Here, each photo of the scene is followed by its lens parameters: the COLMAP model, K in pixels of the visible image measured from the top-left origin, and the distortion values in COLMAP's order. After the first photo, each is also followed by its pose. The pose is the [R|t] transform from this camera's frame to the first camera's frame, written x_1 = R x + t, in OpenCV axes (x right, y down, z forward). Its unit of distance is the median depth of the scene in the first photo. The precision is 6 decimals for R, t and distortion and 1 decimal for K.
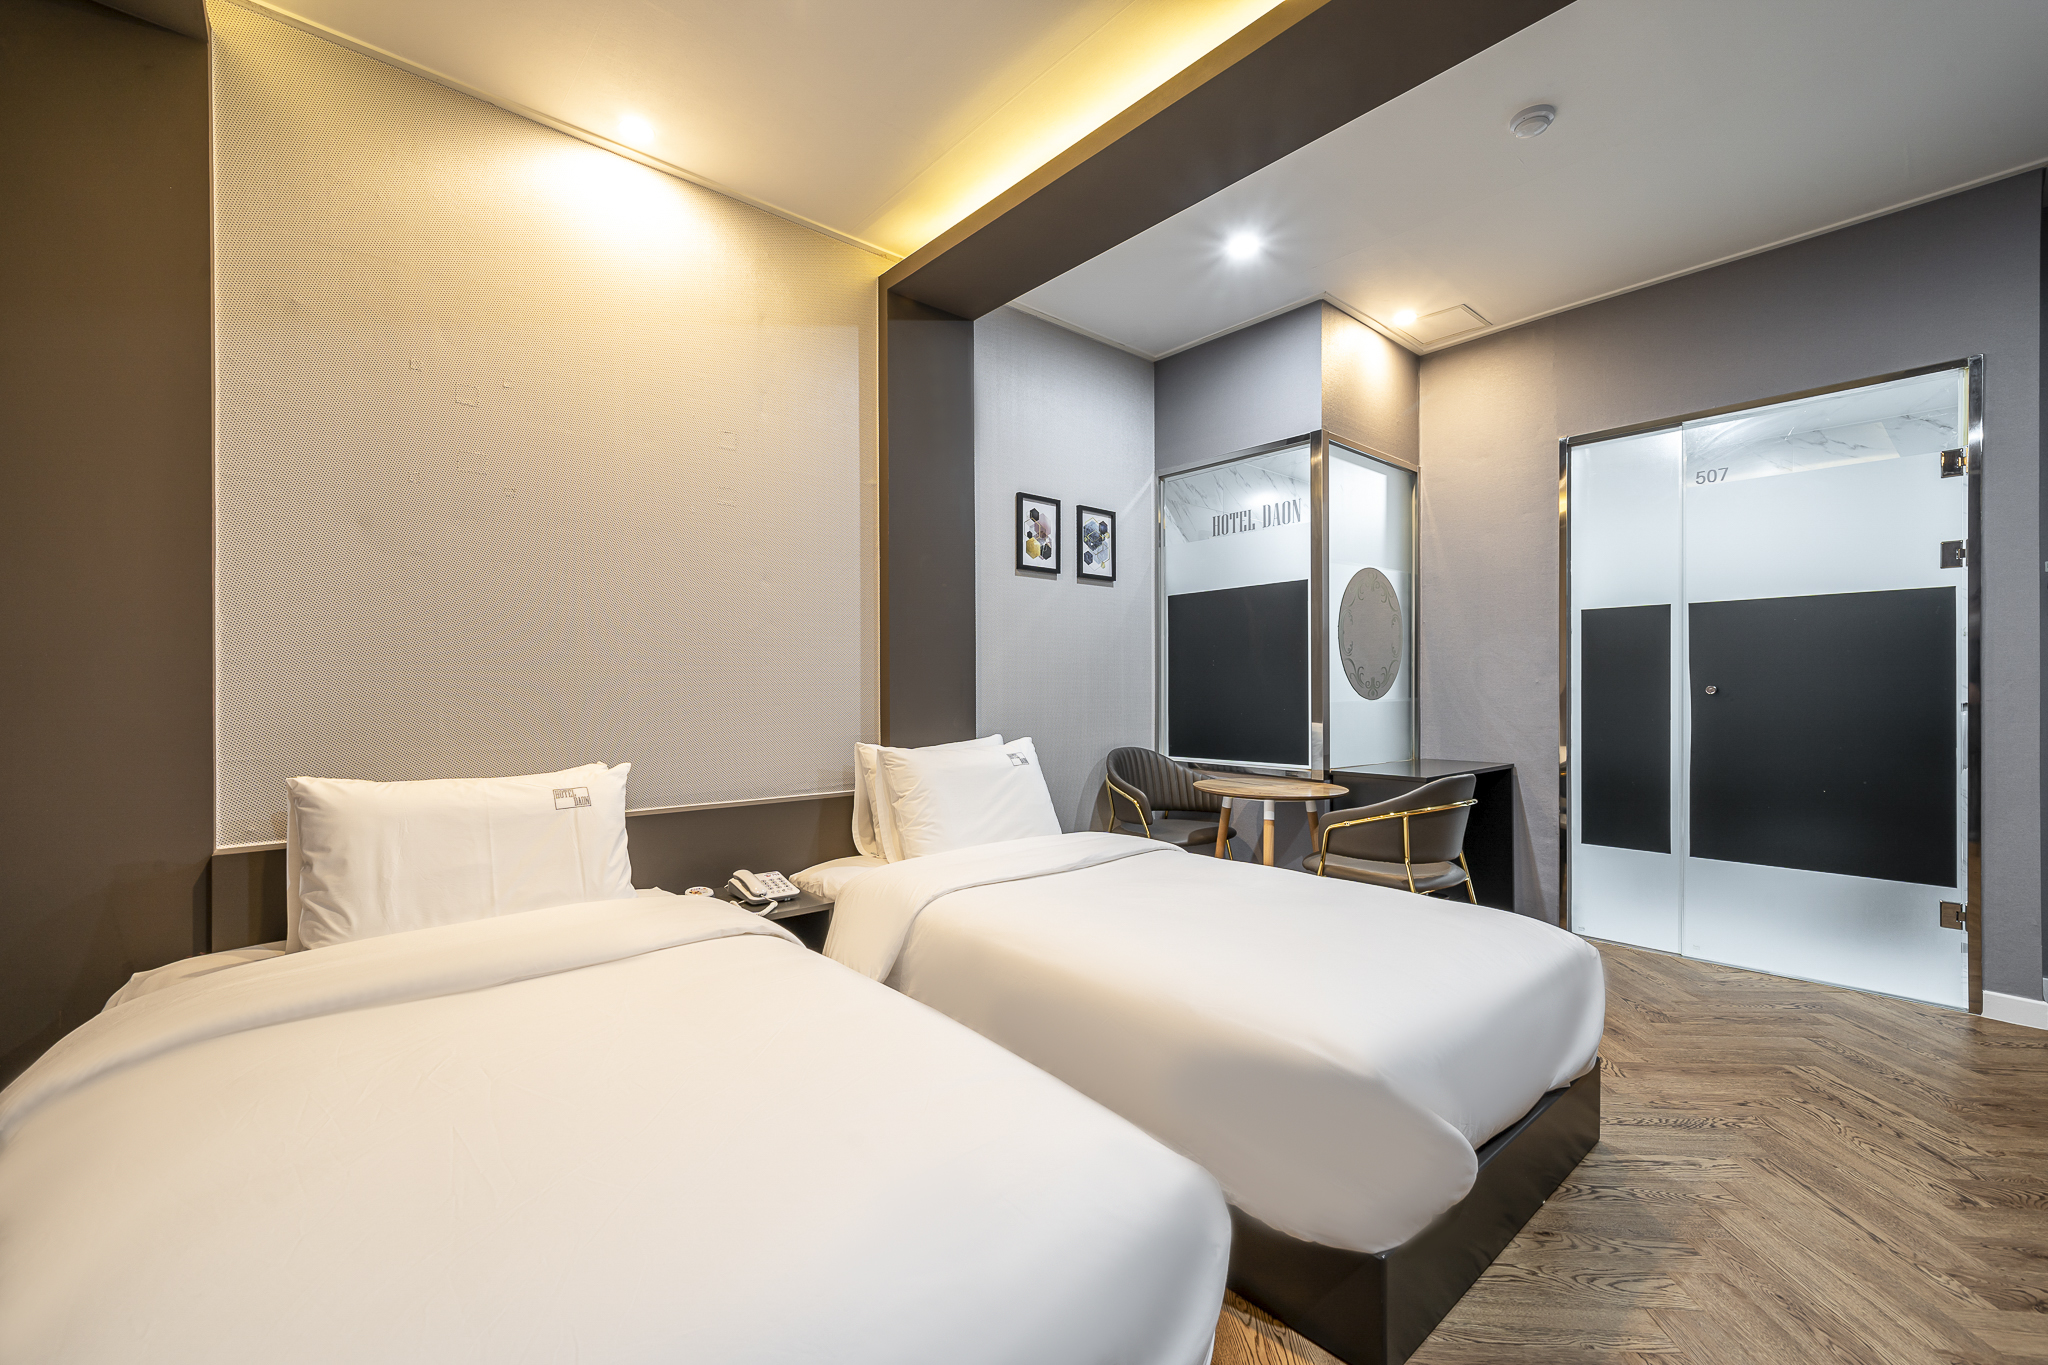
lens RADIAL K [[854.3, 0, 1034.8], [0, 854.3, 690.2], [0, 0, 1]] dist [-0.001614, -0.000328]
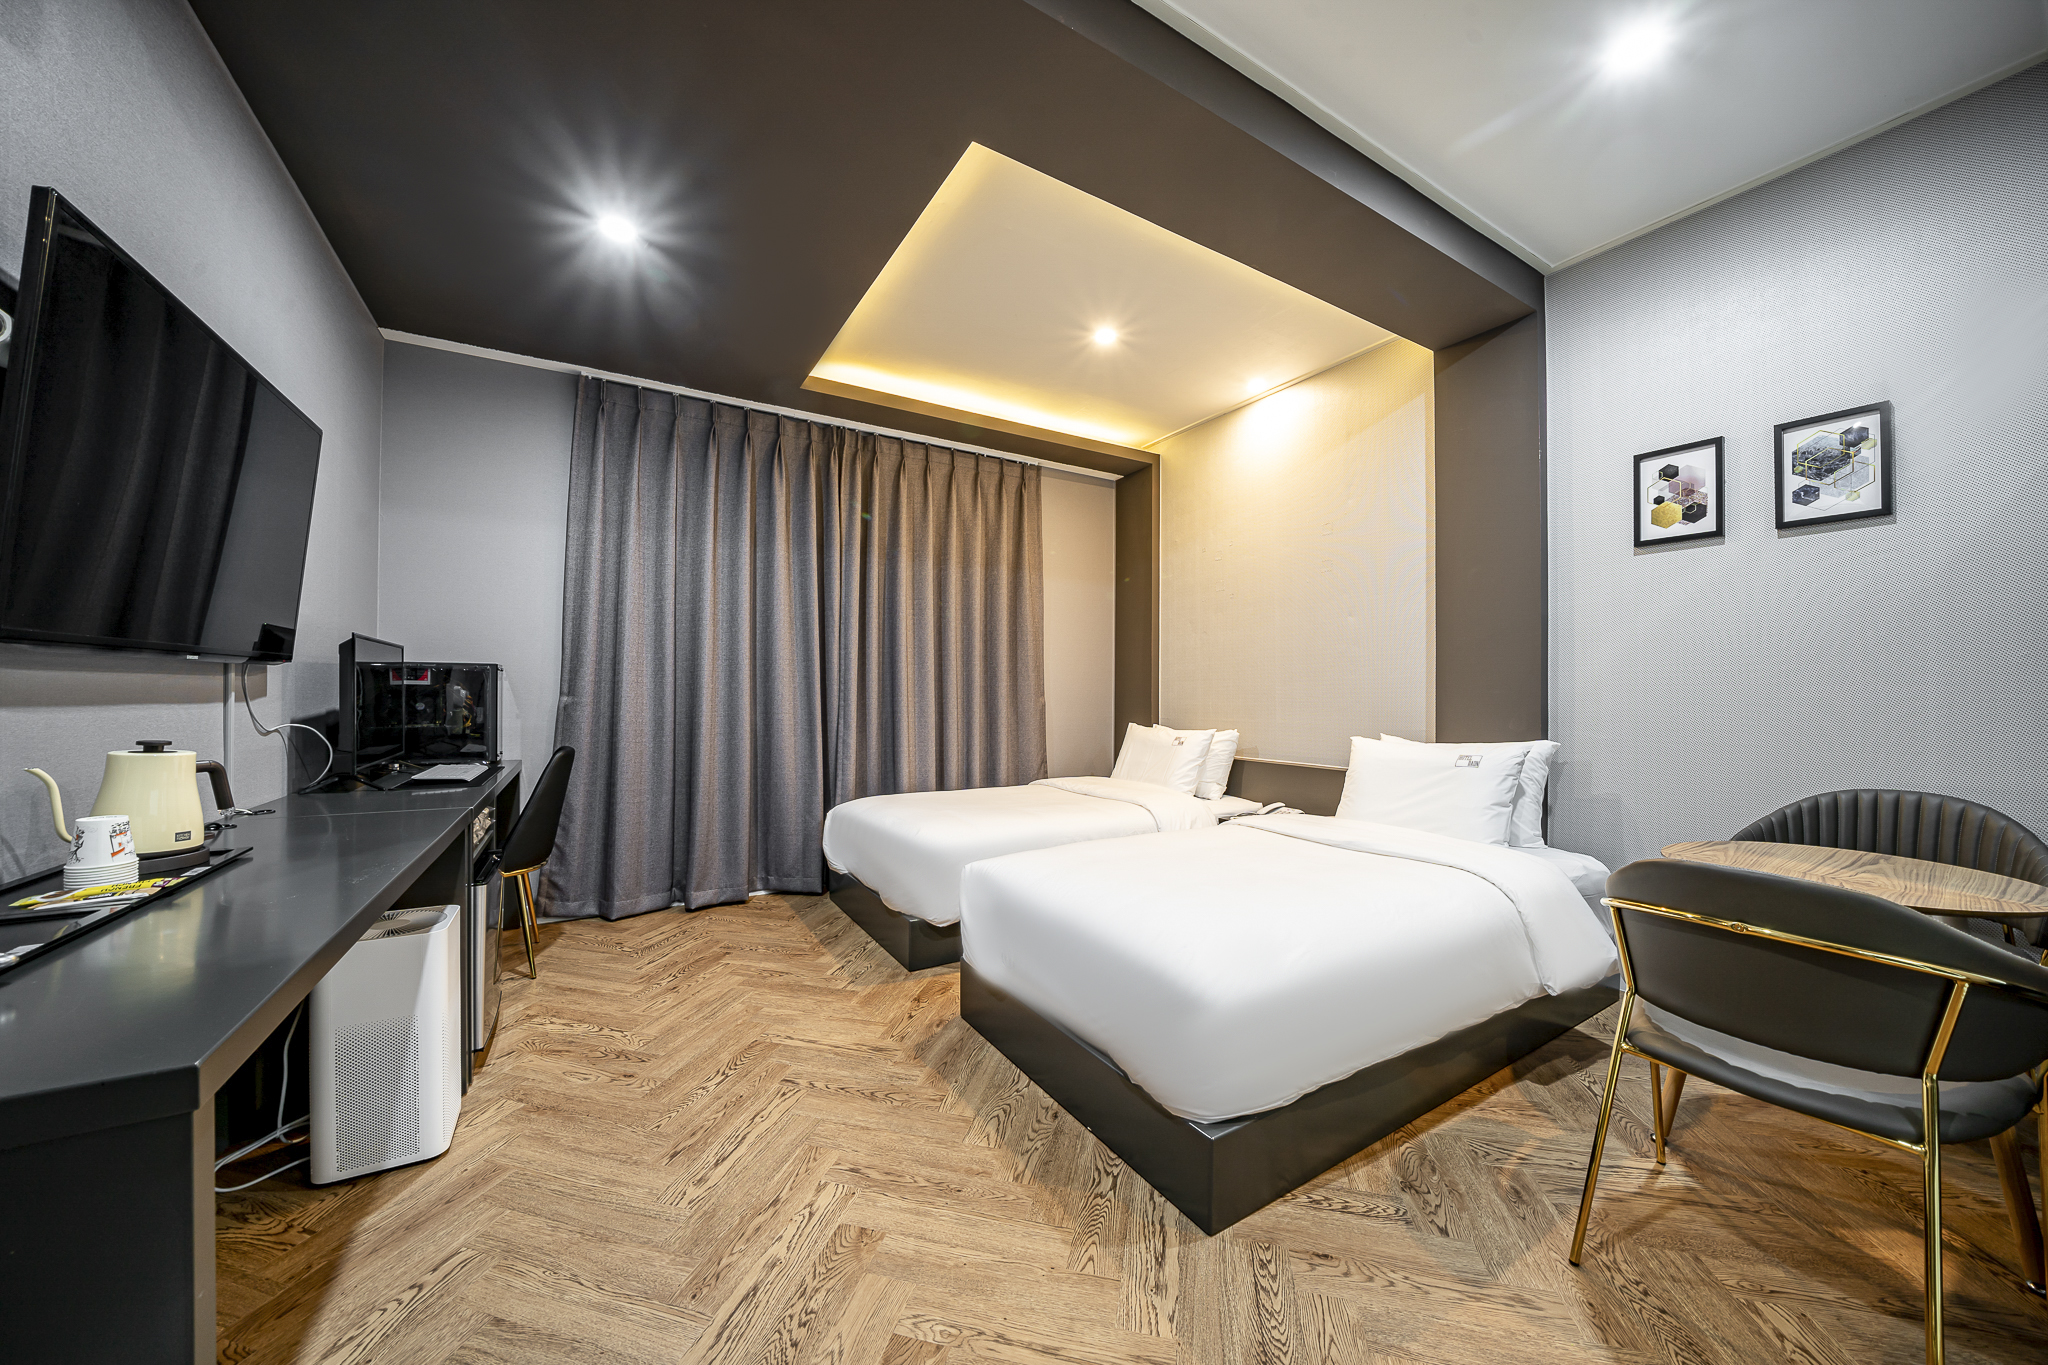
lens RADIAL K [[706.8, 0, 1025.7], [0, 706.8, 682.4], [0, 0, 1]] dist [-0.014410, 0.000087]
pose [[-0.169647, 0.005611, -0.985489, 0.748021], [0.019215, 0.999813, 0.002385, -0.021105], [0.985318, -0.018531, -0.169723, 0.510348]]
